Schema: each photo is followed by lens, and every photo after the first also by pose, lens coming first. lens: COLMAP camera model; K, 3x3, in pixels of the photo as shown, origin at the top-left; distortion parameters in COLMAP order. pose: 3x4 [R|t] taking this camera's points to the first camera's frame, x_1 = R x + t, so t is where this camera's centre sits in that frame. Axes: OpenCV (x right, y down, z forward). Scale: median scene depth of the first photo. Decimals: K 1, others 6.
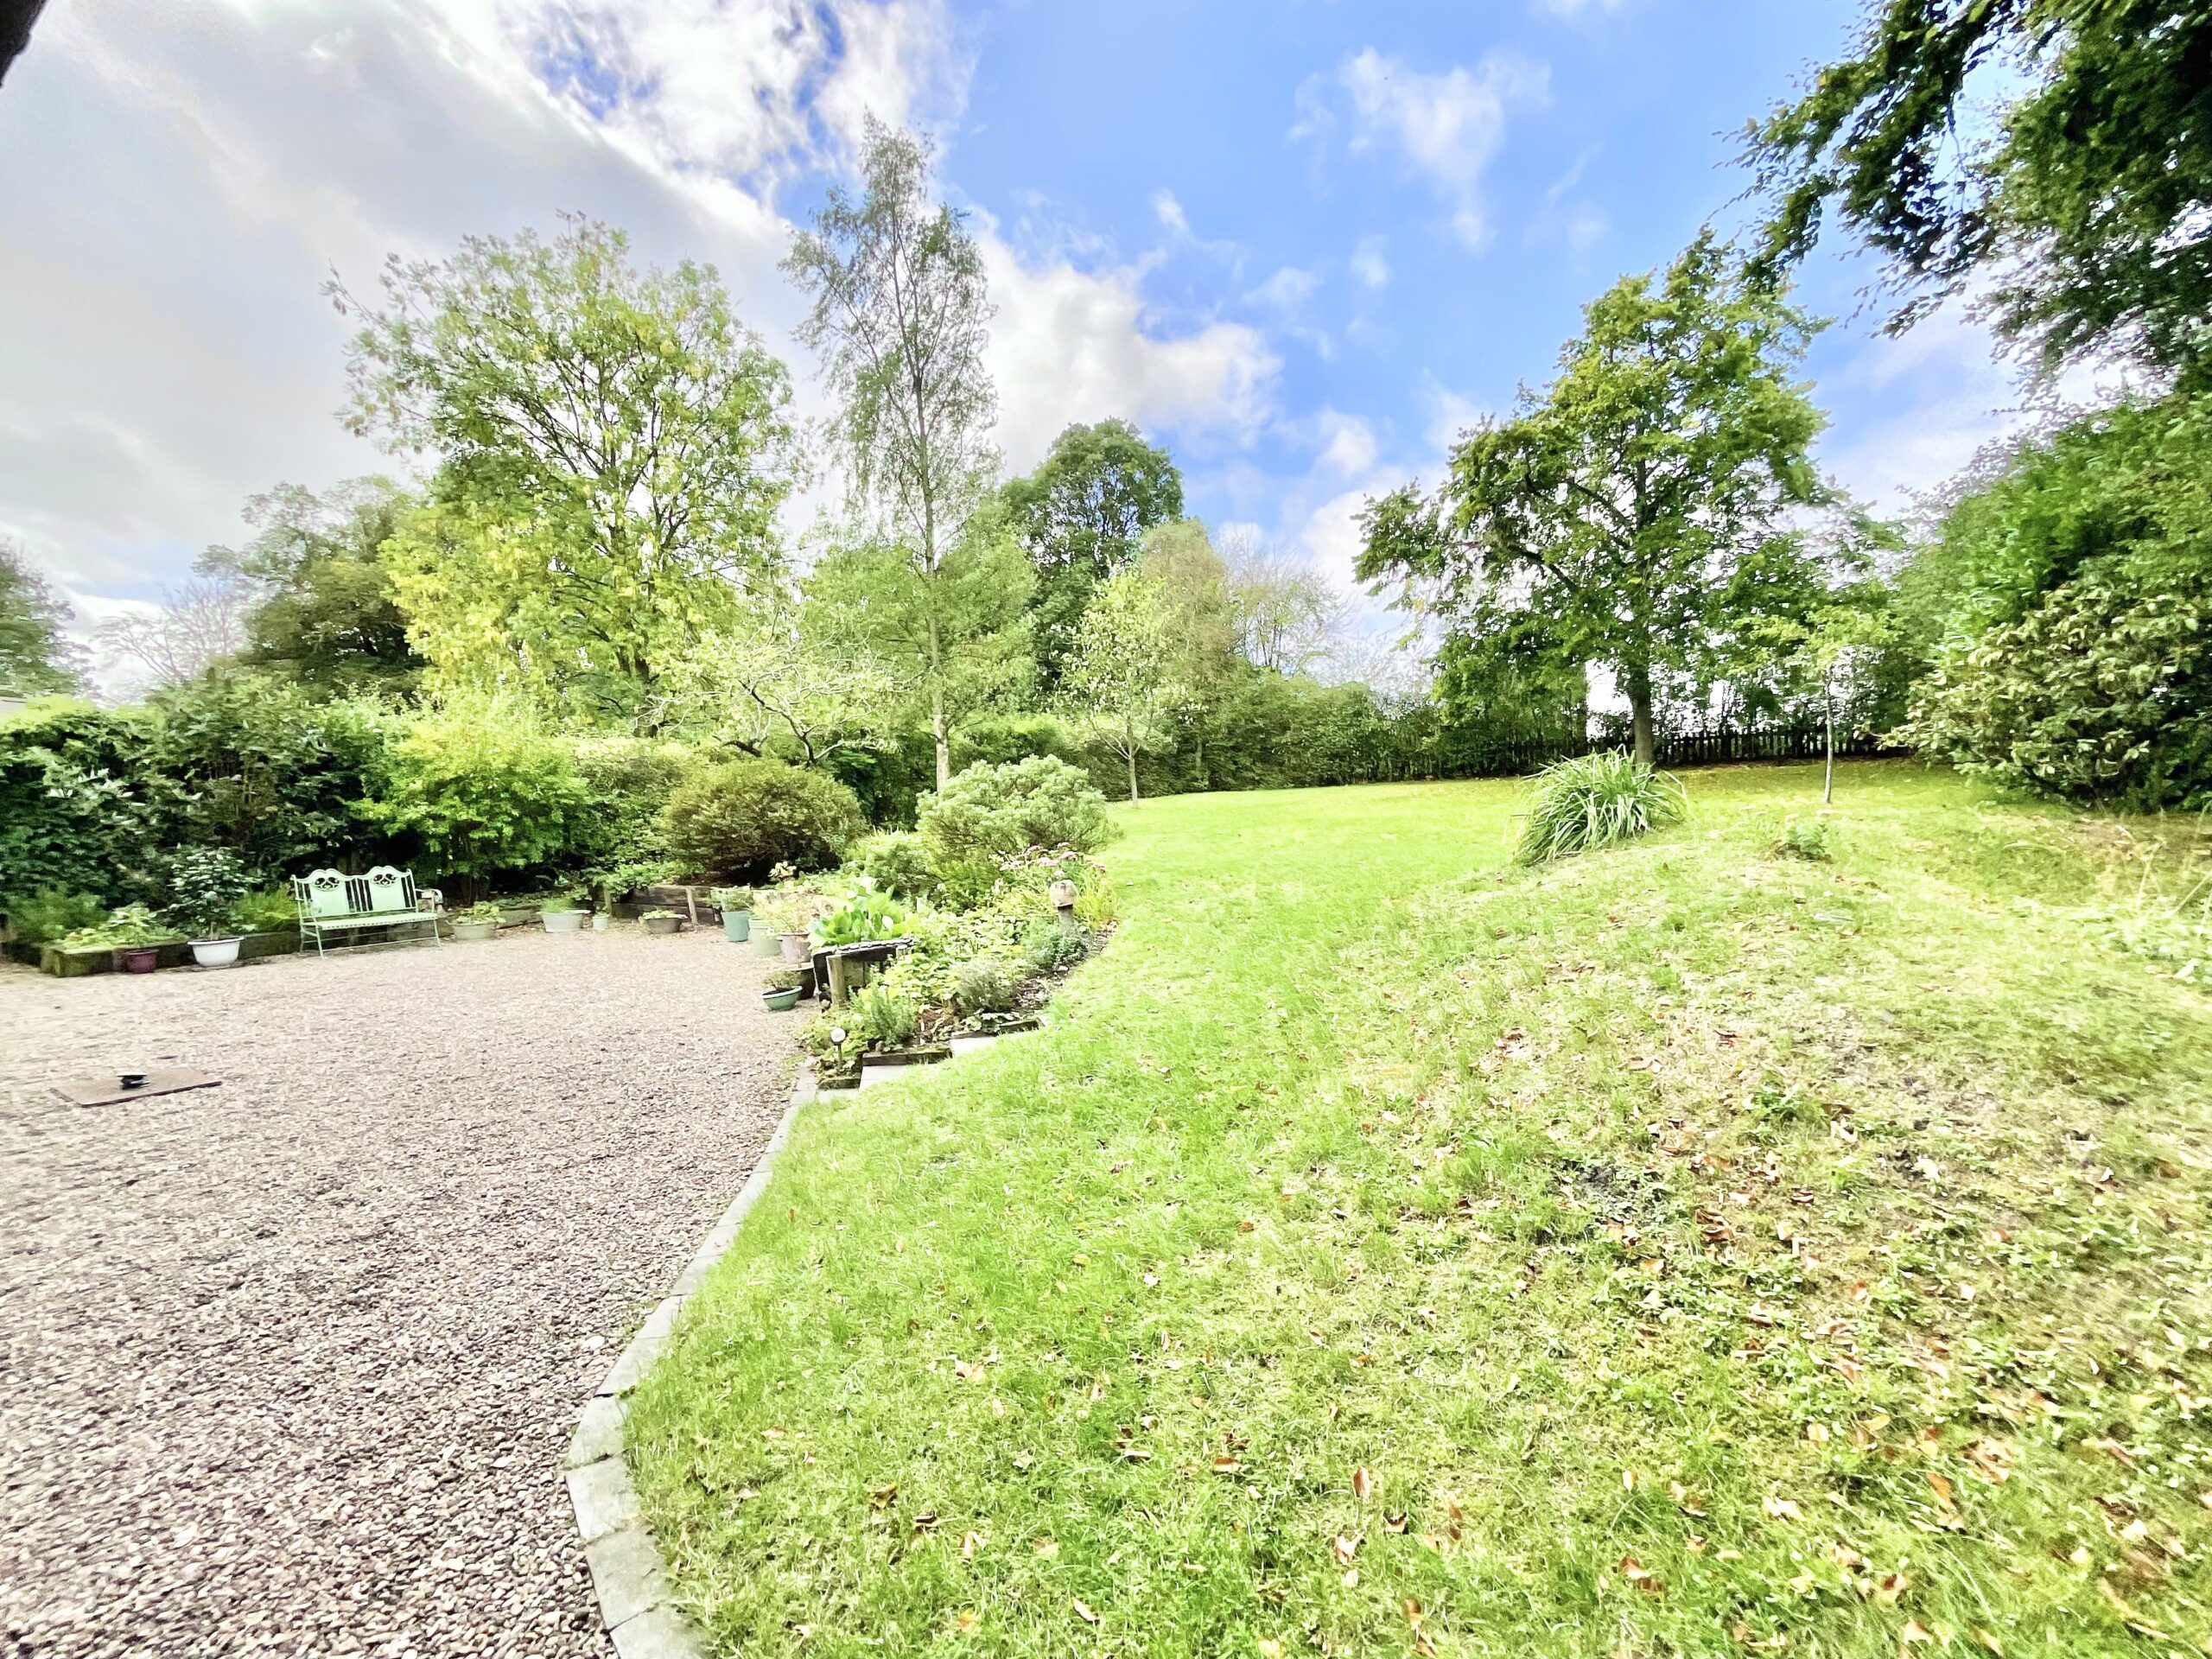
lens RADIAL K [[894.3, 0, 1104.7], [0, 894.3, 843.8], [0, 0, 1]] dist [0.000629, 0.000167]
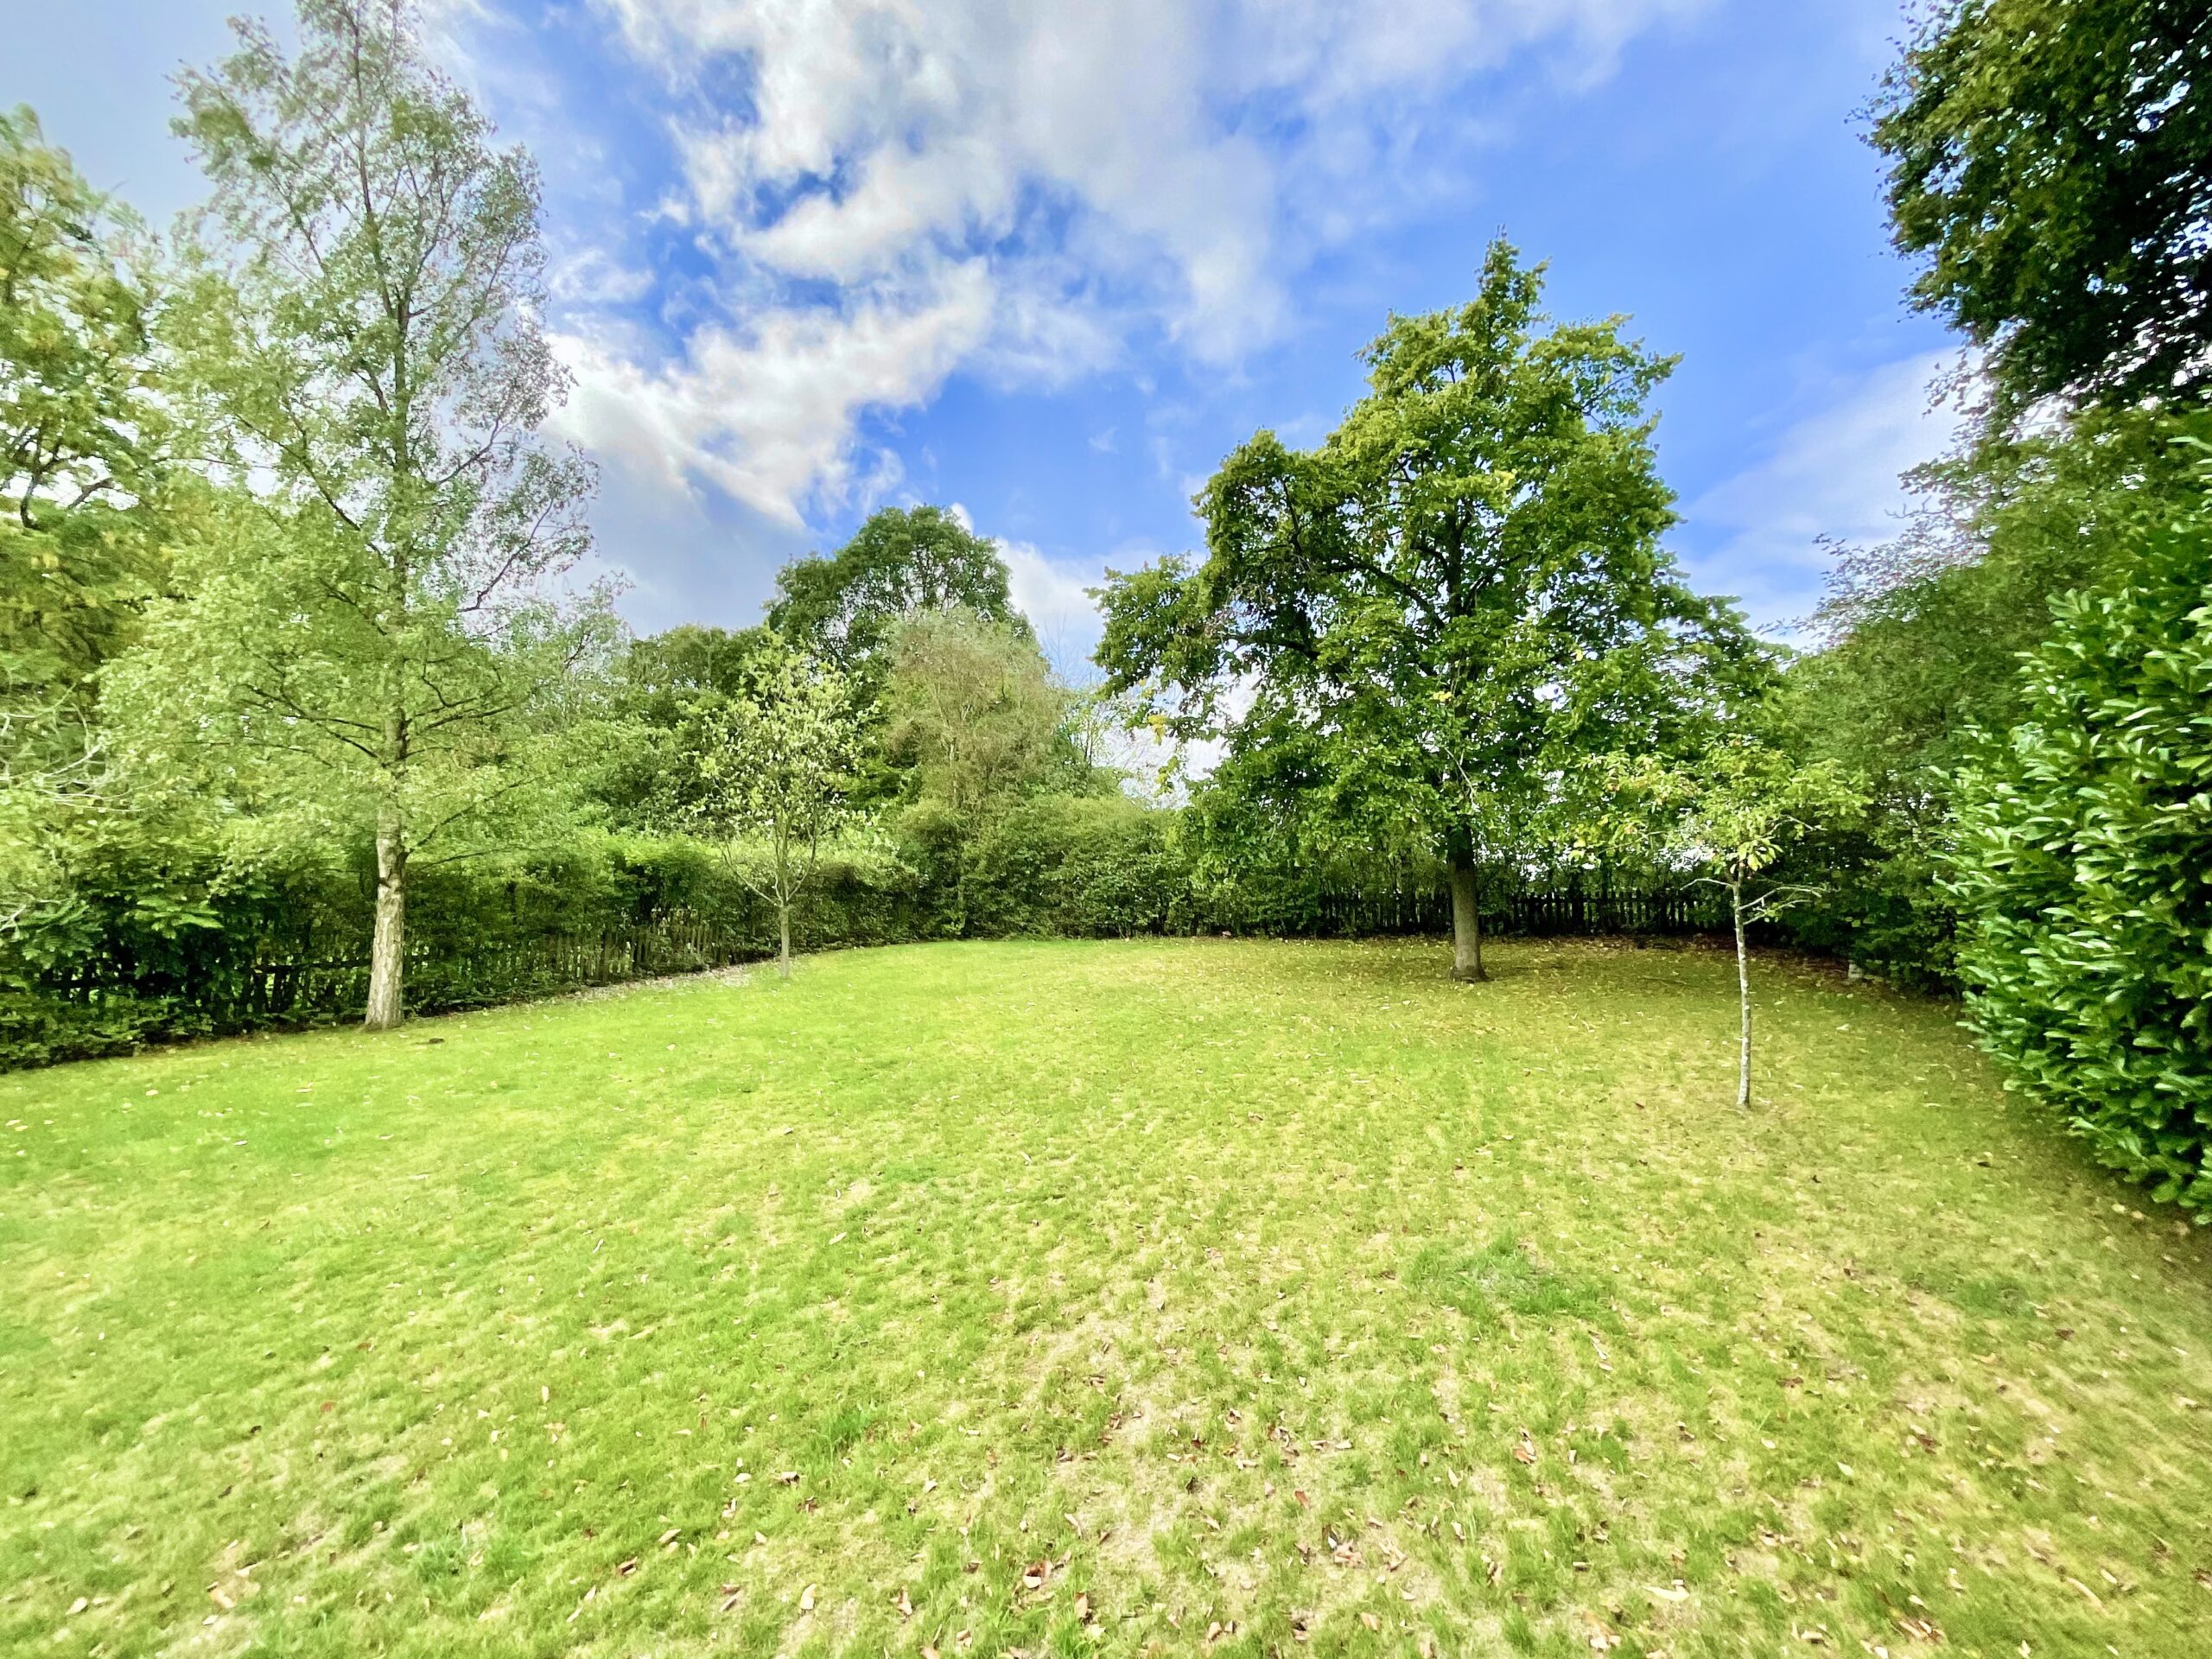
lens RADIAL K [[894.3, 0, 1105.6], [0, 894.3, 817.2], [0, 0, 1]] dist [0.000629, 0.000167]
pose [[0.992754, 0.038142, 0.113954, 0.159865], [-0.021483, 0.989345, -0.143994, -0.057771], [-0.118232, 0.140502, 0.982996, 0.222730]]
